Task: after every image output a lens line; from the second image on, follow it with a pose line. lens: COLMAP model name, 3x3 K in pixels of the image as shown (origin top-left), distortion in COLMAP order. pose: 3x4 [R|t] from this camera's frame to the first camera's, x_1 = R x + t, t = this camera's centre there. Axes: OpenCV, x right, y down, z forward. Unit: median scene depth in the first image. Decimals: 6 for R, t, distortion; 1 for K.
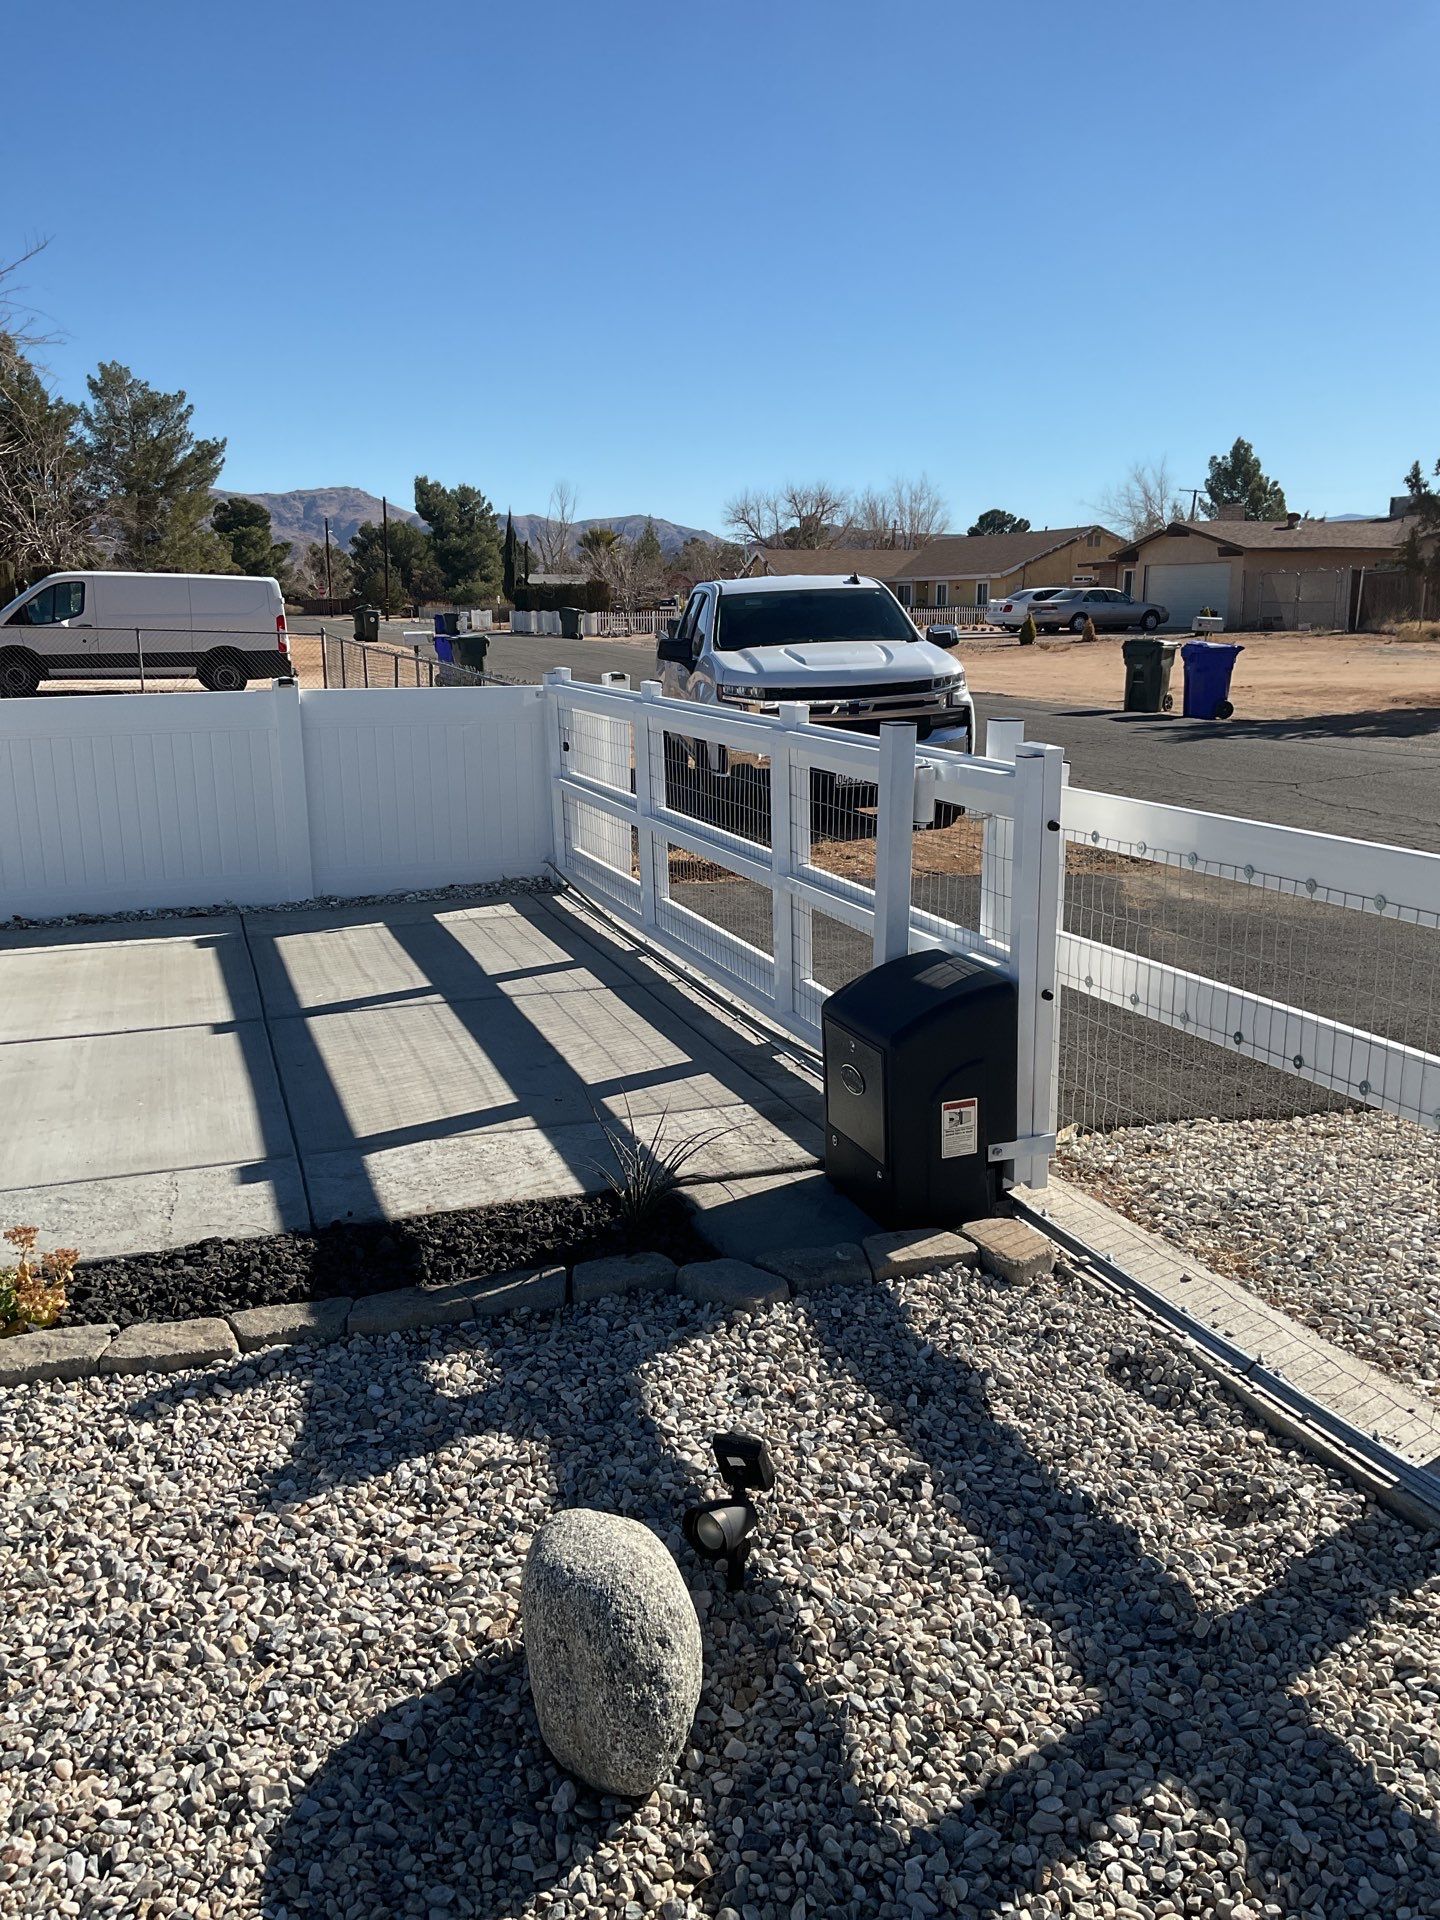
lens RADIAL K [[1591.3, 0, 720.7], [0, 1591.3, 950.0], [0, 0, 1]] dist [0.114482, -0.196118]
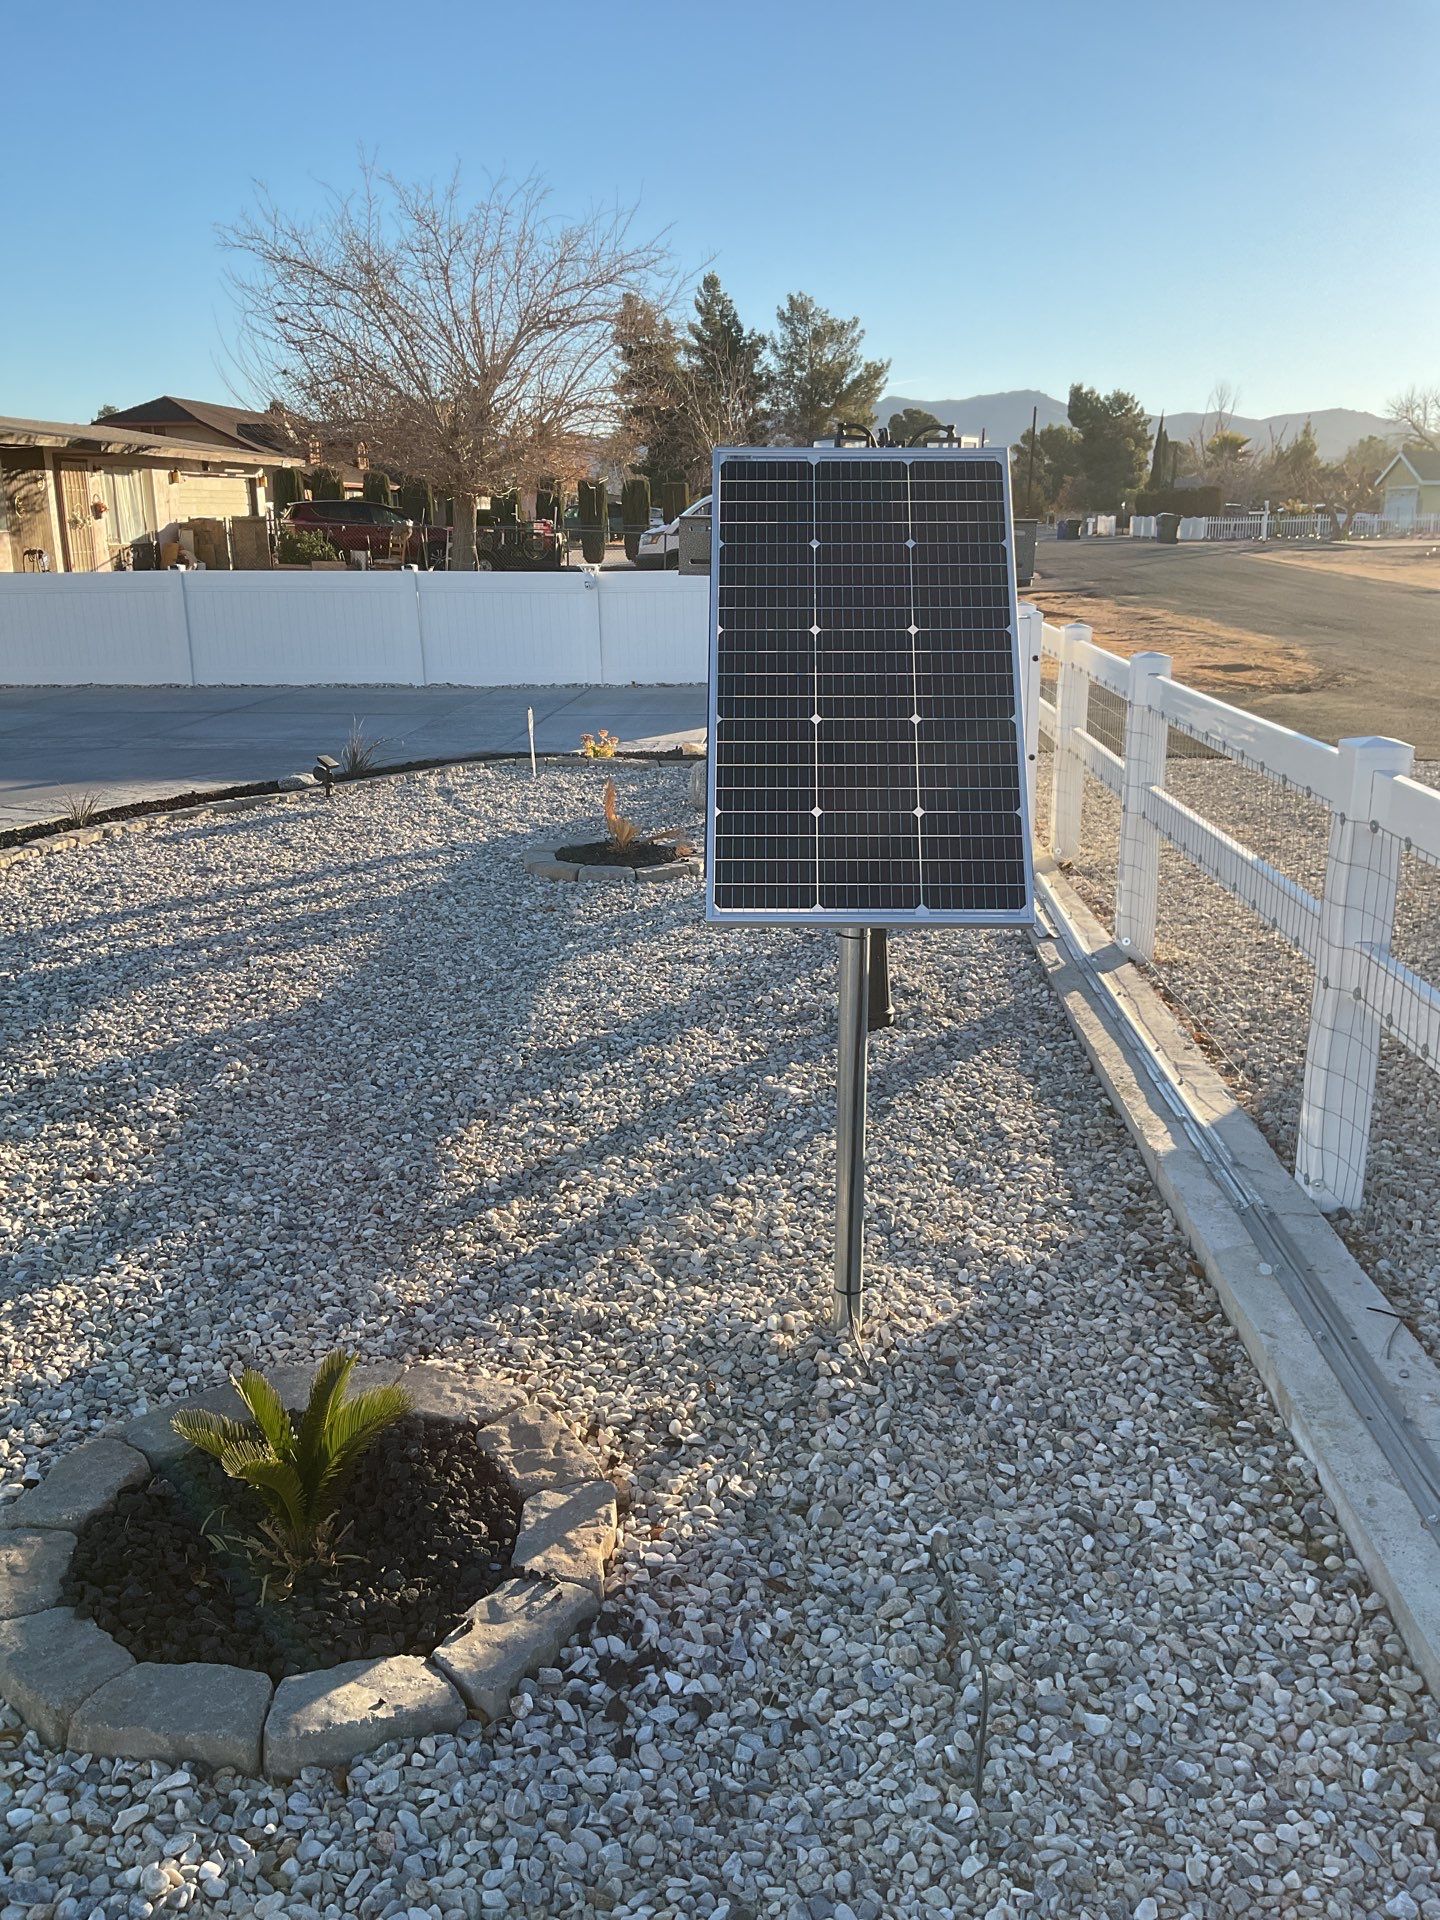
lens RADIAL K [[1591.3, 0, 720.7], [0, 1591.3, 950.0], [0, 0, 1]] dist [0.114482, -0.196118]
pose [[0.921754, 0.100981, -0.374396, 0.046221], [-0.080153, 0.994262, 0.070835, 0.016695], [0.379400, -0.035283, 0.924560, -0.084177]]
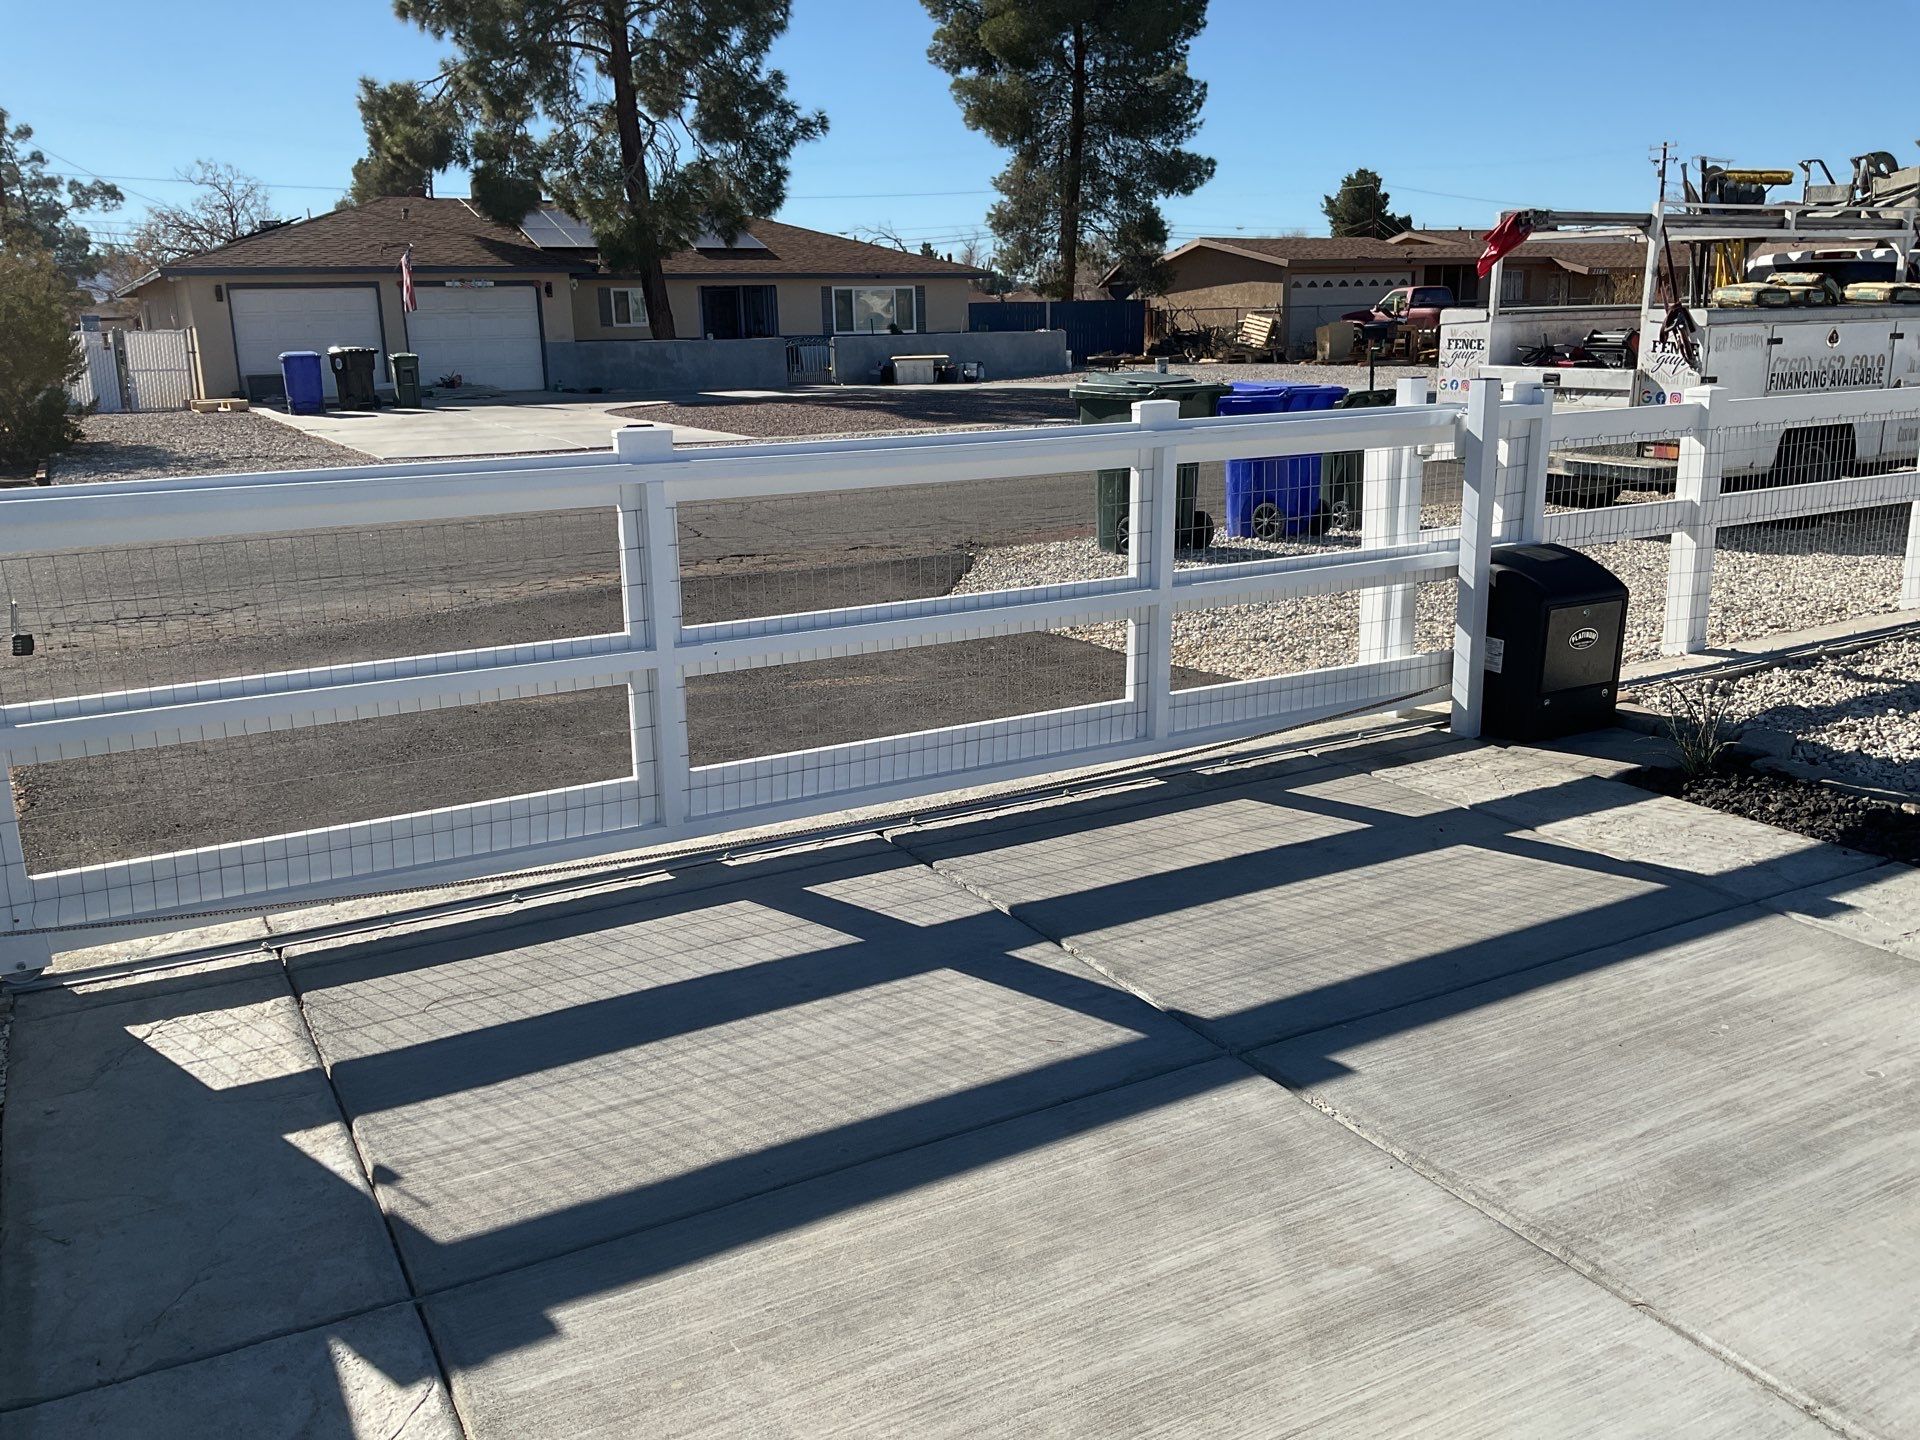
lens RADIAL K [[1587.1, 0, 957.0], [0, 1587.1, 714.3], [0, 0, 1]] dist [0.102927, -0.176971]
pose [[-0.178975, -0.230356, 0.956506, -0.057818], [0.229361, 0.935648, 0.268249, -0.017549], [-0.956745, 0.267395, -0.114623, 0.085446]]
